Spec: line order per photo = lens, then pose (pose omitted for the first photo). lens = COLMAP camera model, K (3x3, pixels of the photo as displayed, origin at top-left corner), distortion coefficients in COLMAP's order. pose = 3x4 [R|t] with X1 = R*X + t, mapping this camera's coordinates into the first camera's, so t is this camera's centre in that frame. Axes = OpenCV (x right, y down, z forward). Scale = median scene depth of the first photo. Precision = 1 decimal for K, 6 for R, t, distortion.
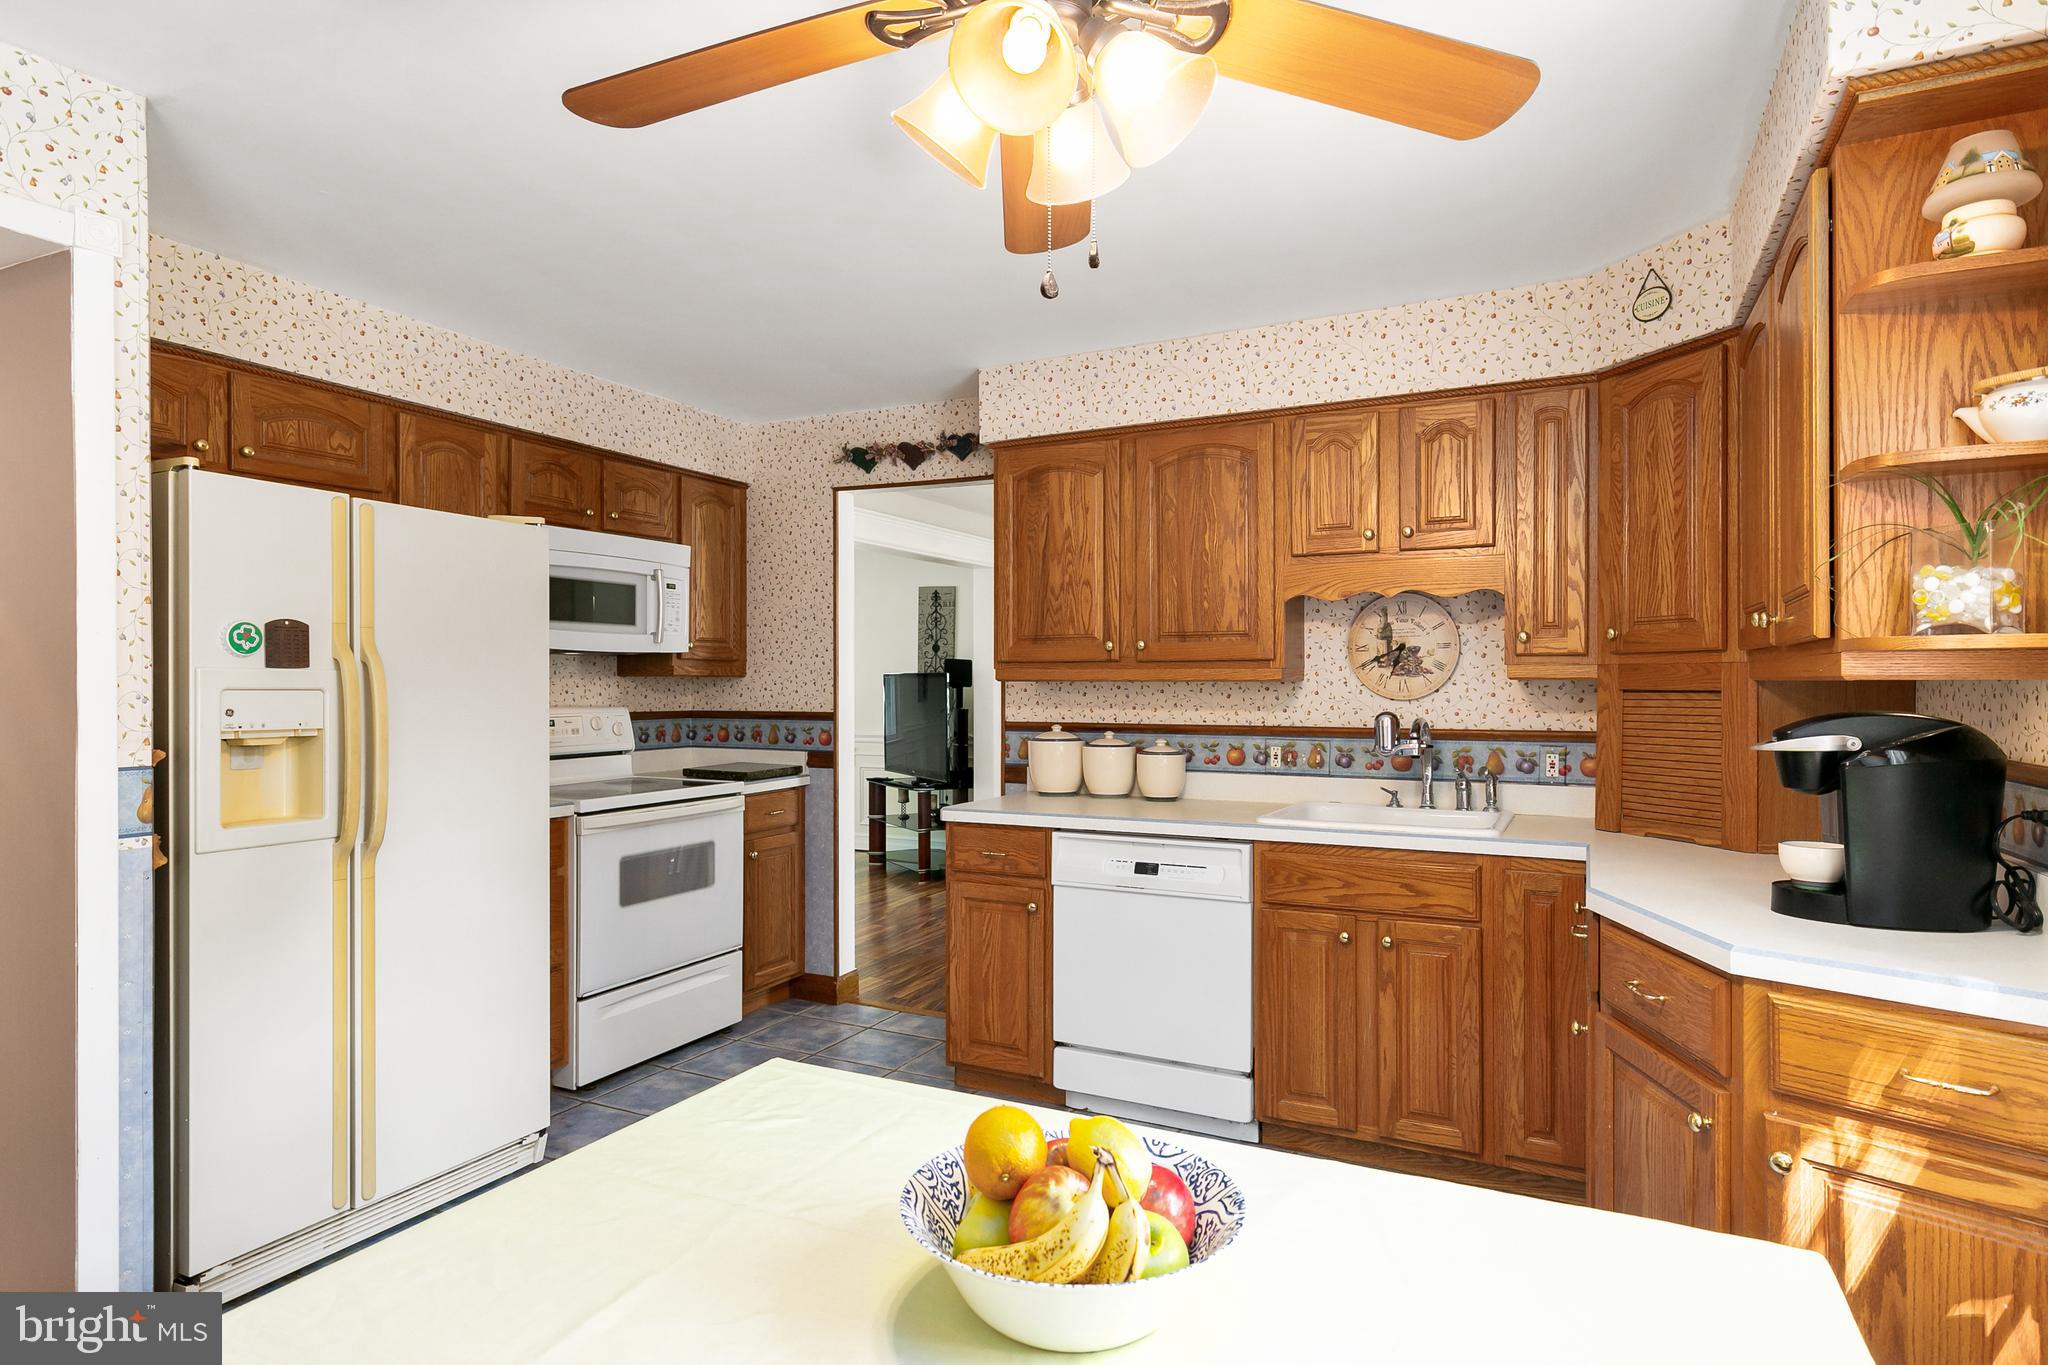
lens RADIAL K [[1106.5, 0, 1024.0], [0, 1106.5, 682.5], [0, 0, 1]] dist [-0.000384, -0.000216]
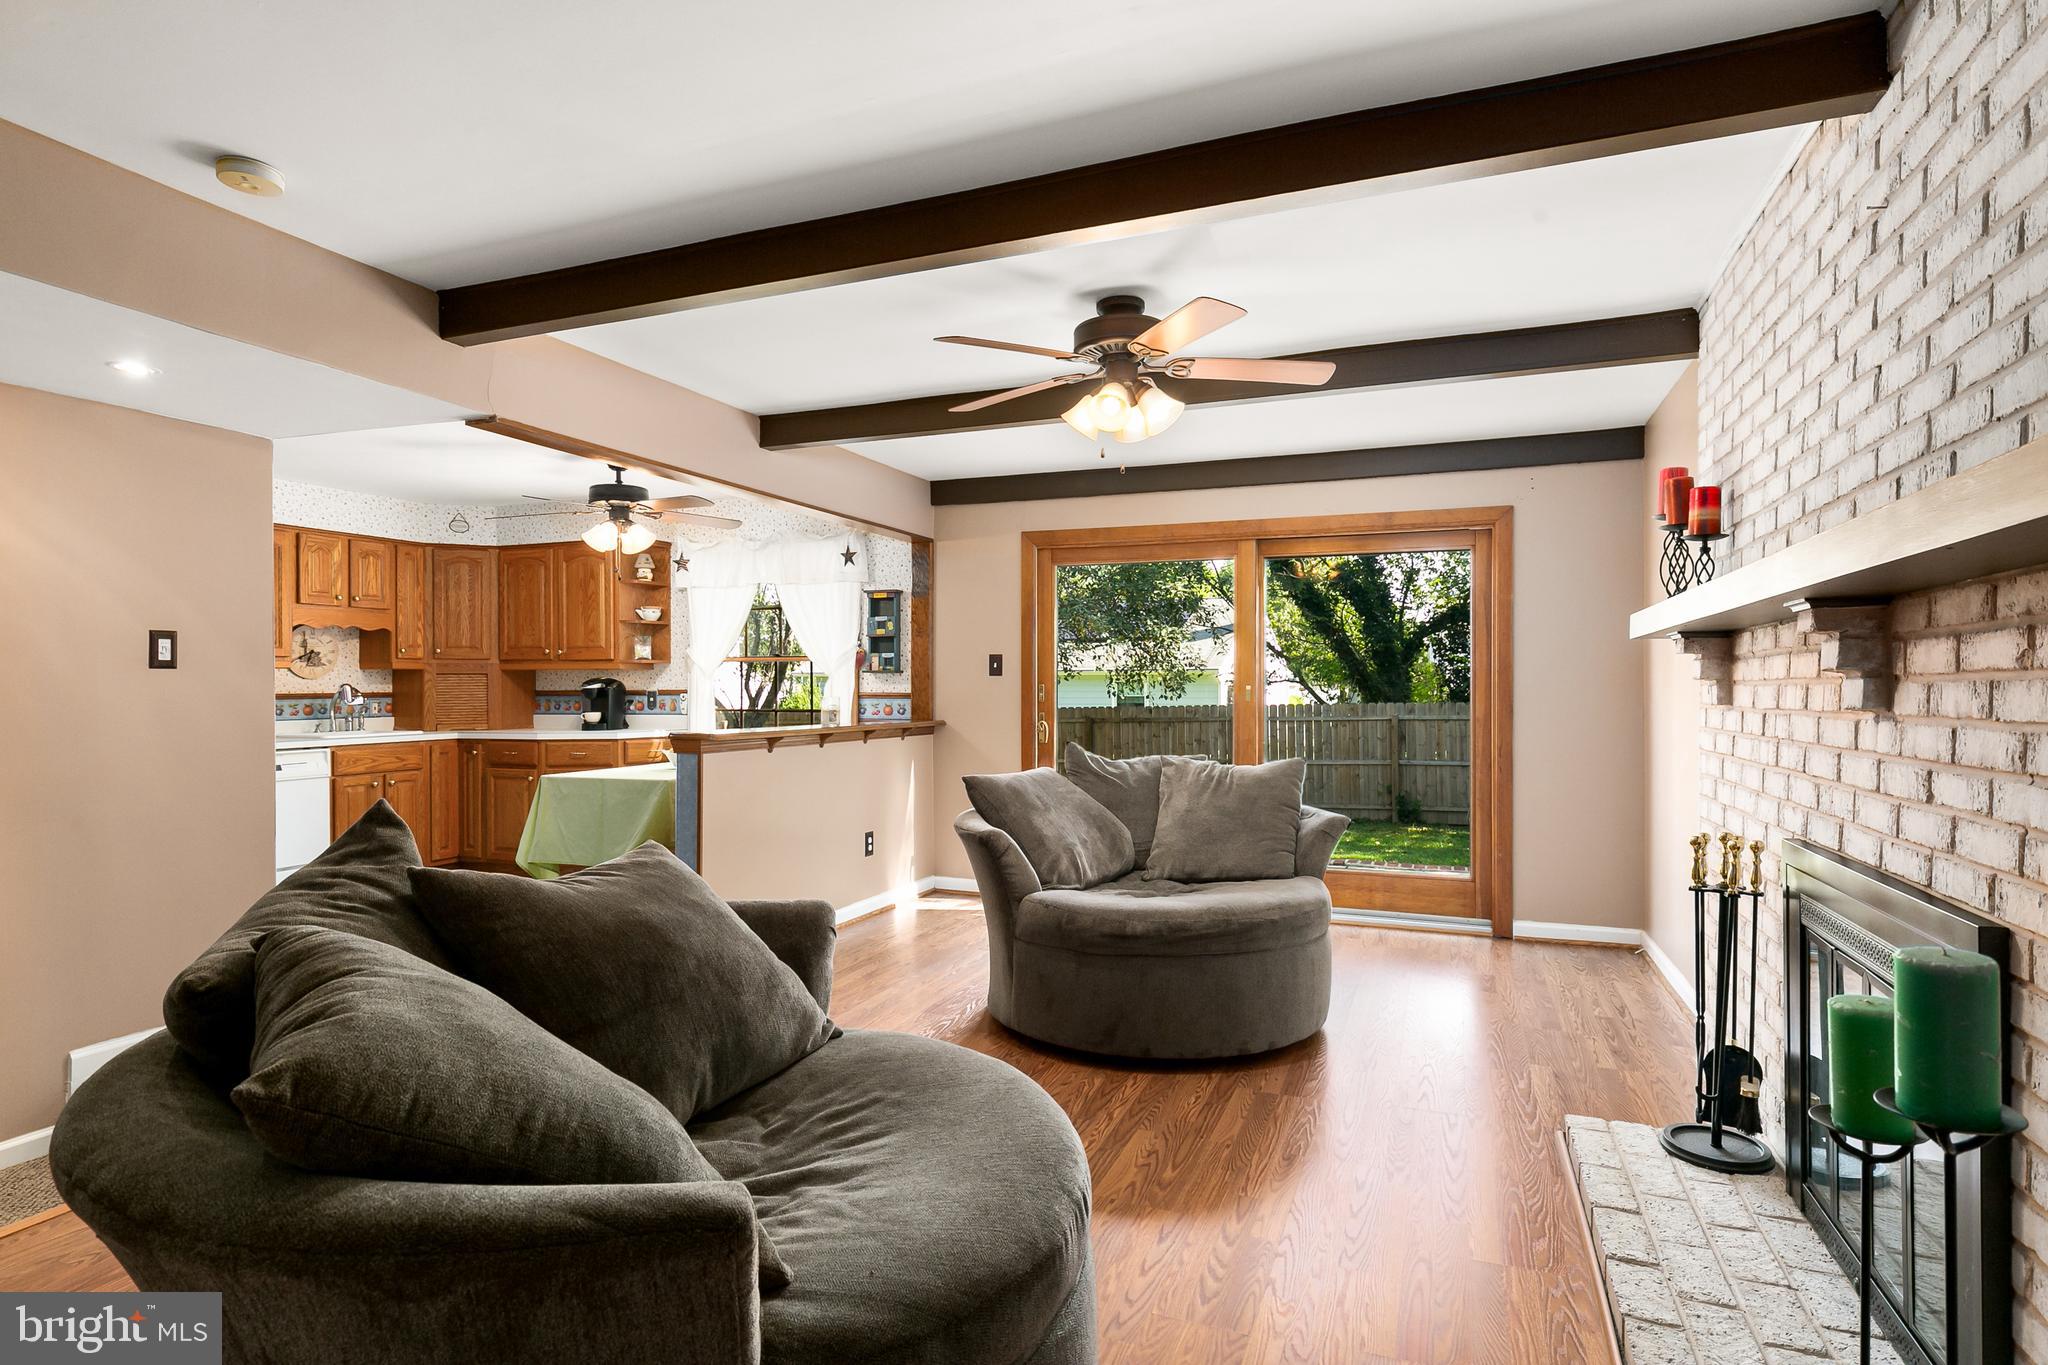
lens RADIAL K [[1054.6, 0, 1024.0], [0, 1054.6, 682.5], [0, 0, 1]] dist [0.012728, -0.000255]
pose [[-0.102823, 0.002260, 0.994697, -1.554028], [0.002135, 0.999996, -0.002051, 0.027123], [-0.994697, 0.001913, -0.102827, -0.056427]]
